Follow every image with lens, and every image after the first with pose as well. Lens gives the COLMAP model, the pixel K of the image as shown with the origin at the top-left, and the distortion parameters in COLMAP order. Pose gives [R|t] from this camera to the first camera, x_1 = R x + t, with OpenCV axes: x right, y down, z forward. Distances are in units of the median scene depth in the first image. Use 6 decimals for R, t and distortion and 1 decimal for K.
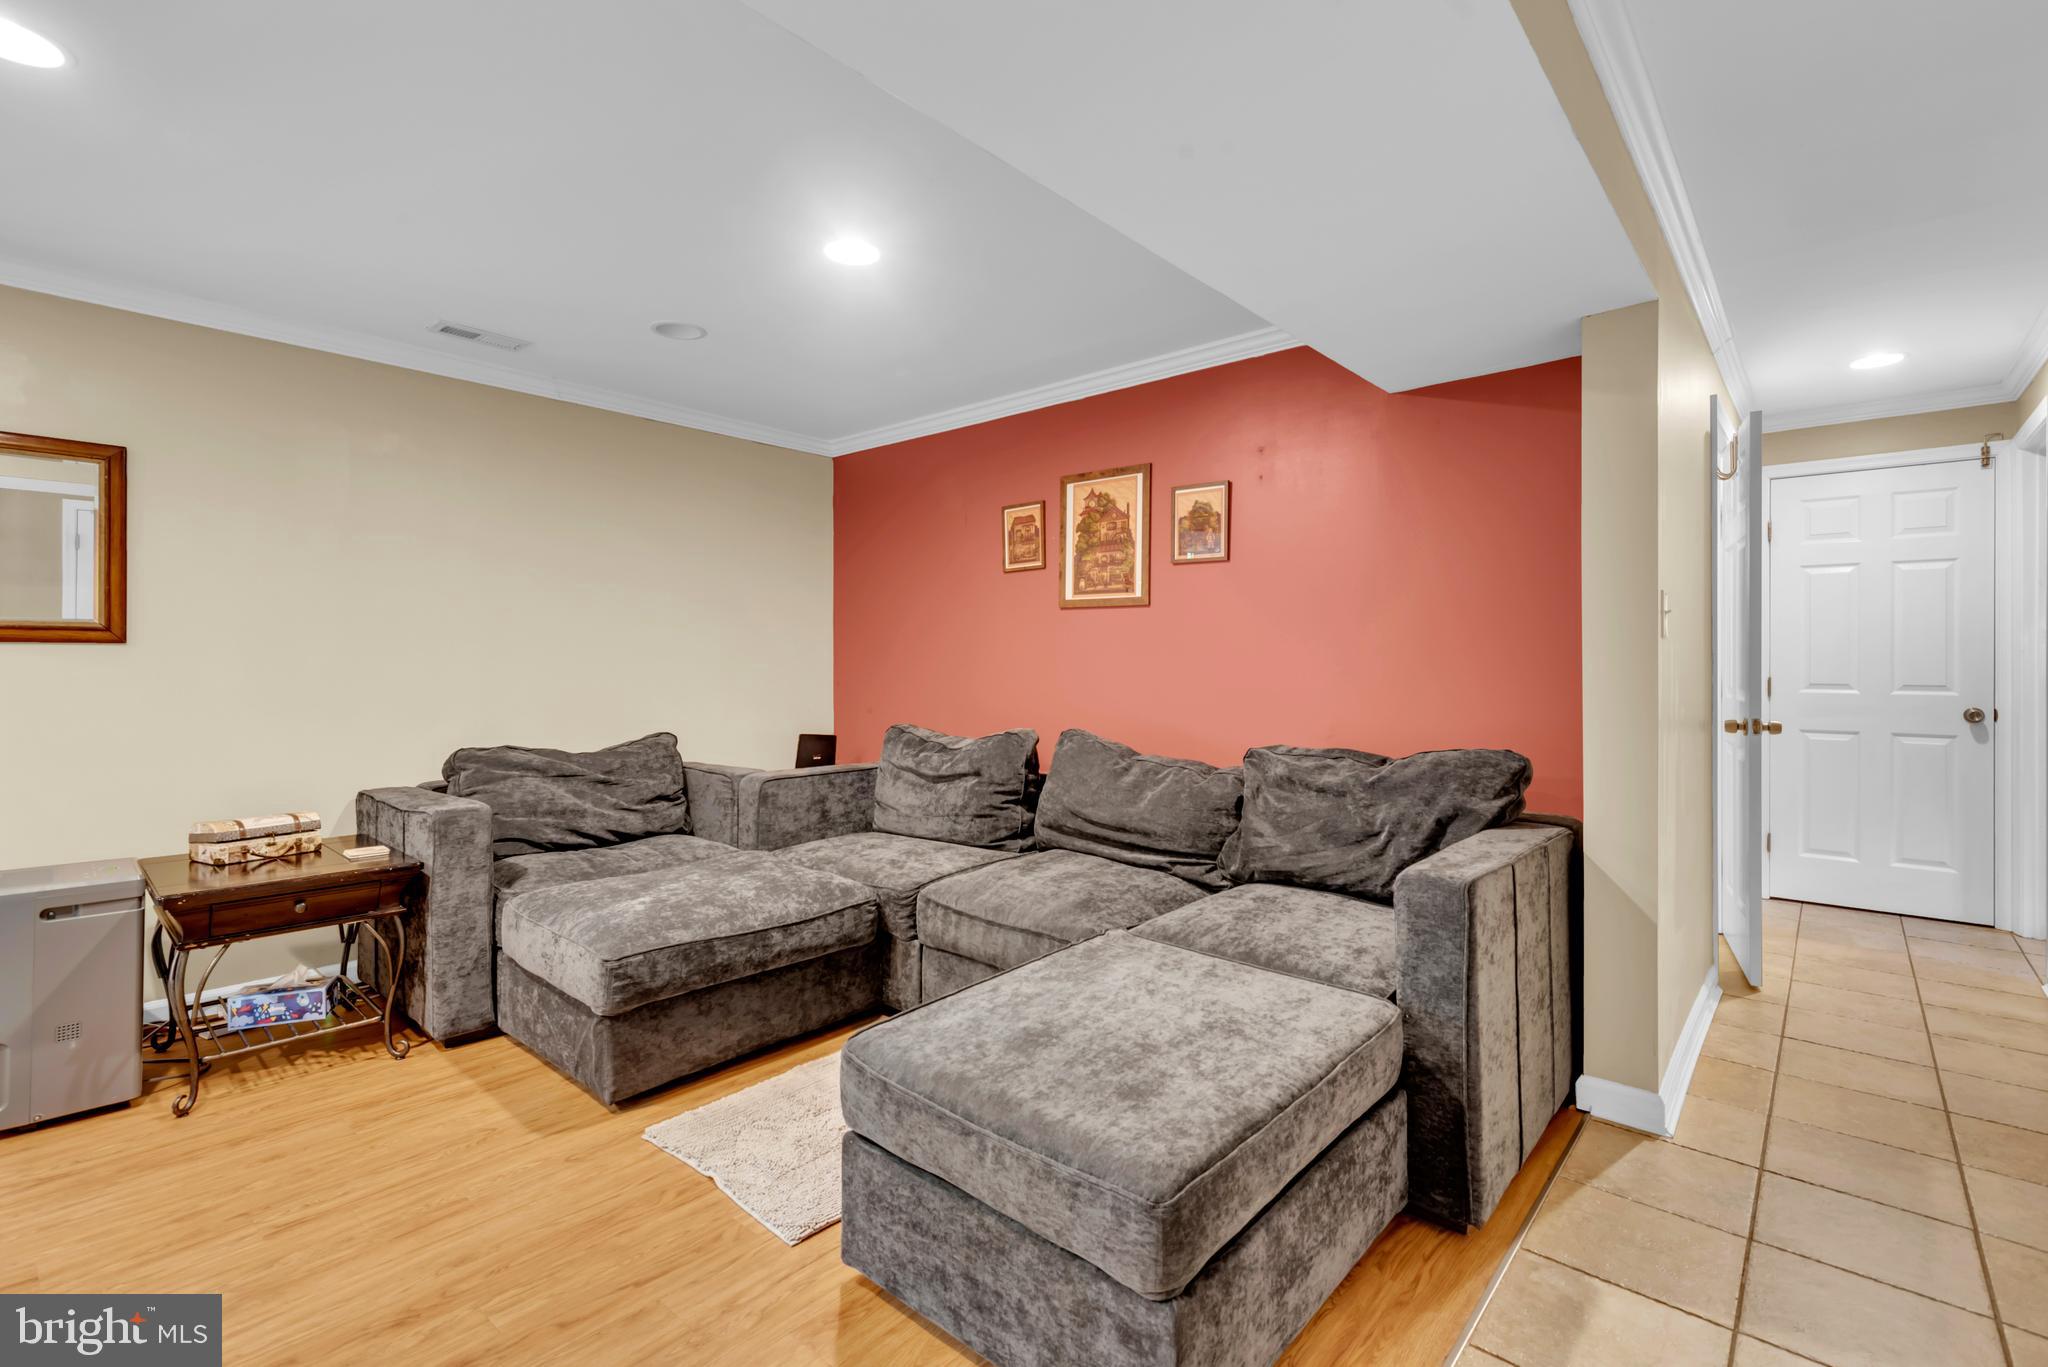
lens RADIAL K [[918.2, 0, 1026.3], [0, 918.2, 663.3], [0, 0, 1]] dist [0.020207, -0.011770]
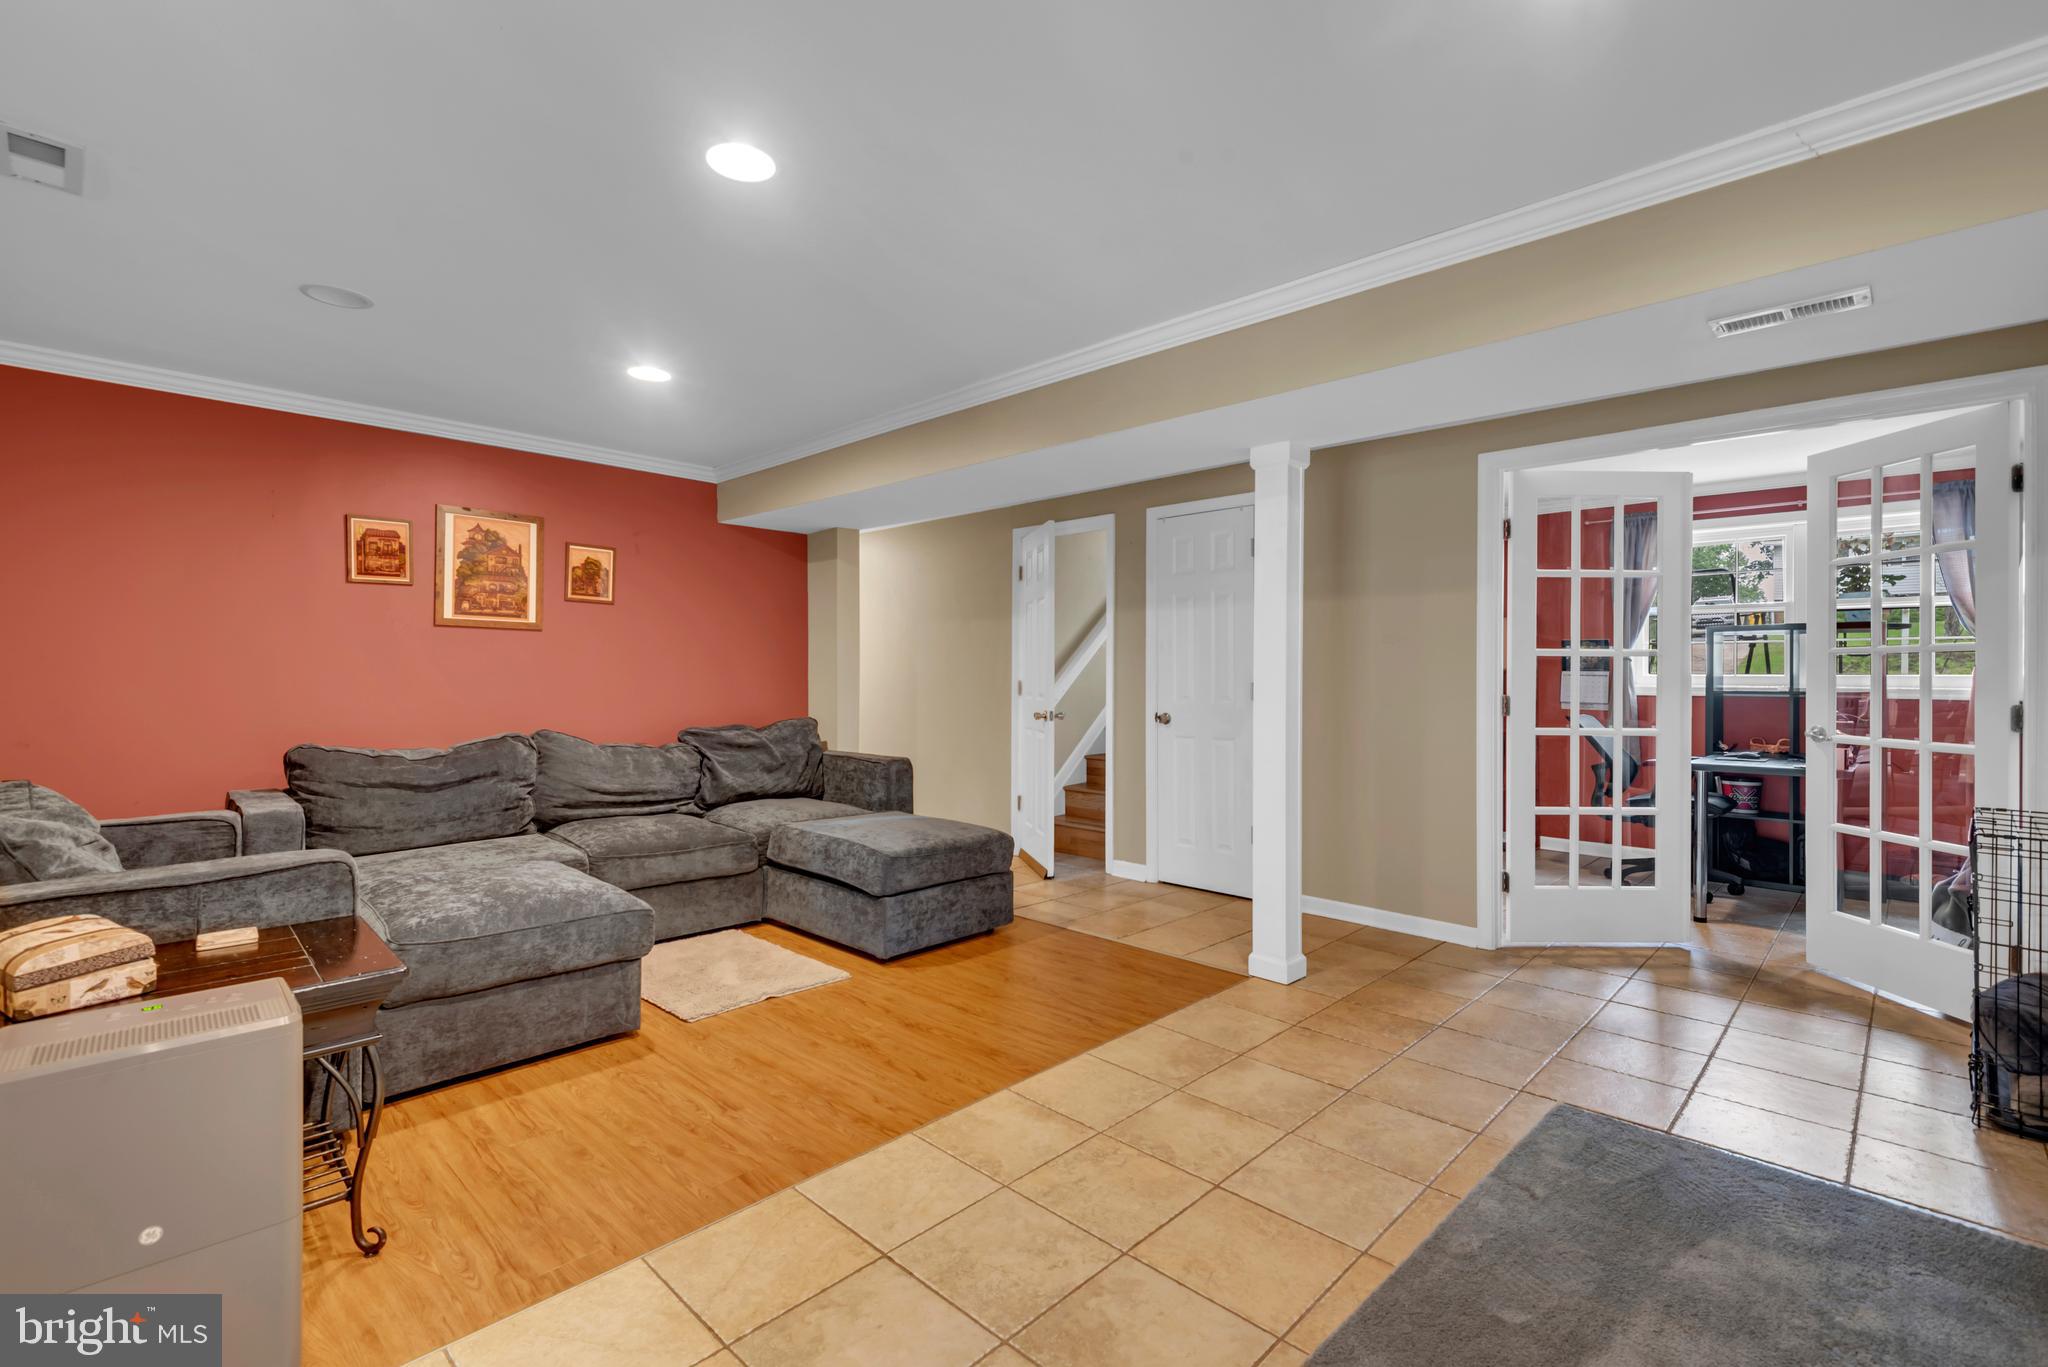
lens RADIAL K [[918.2, 0, 1019.6], [0, 918.2, 679.9], [0, 0, 1]] dist [0.020207, -0.011770]
pose [[0.061555, -0.001479, 0.998103, -1.058120], [0.001748, 0.999998, 0.001374, 0.004213], [-0.998102, 0.001660, 0.061557, 0.262873]]
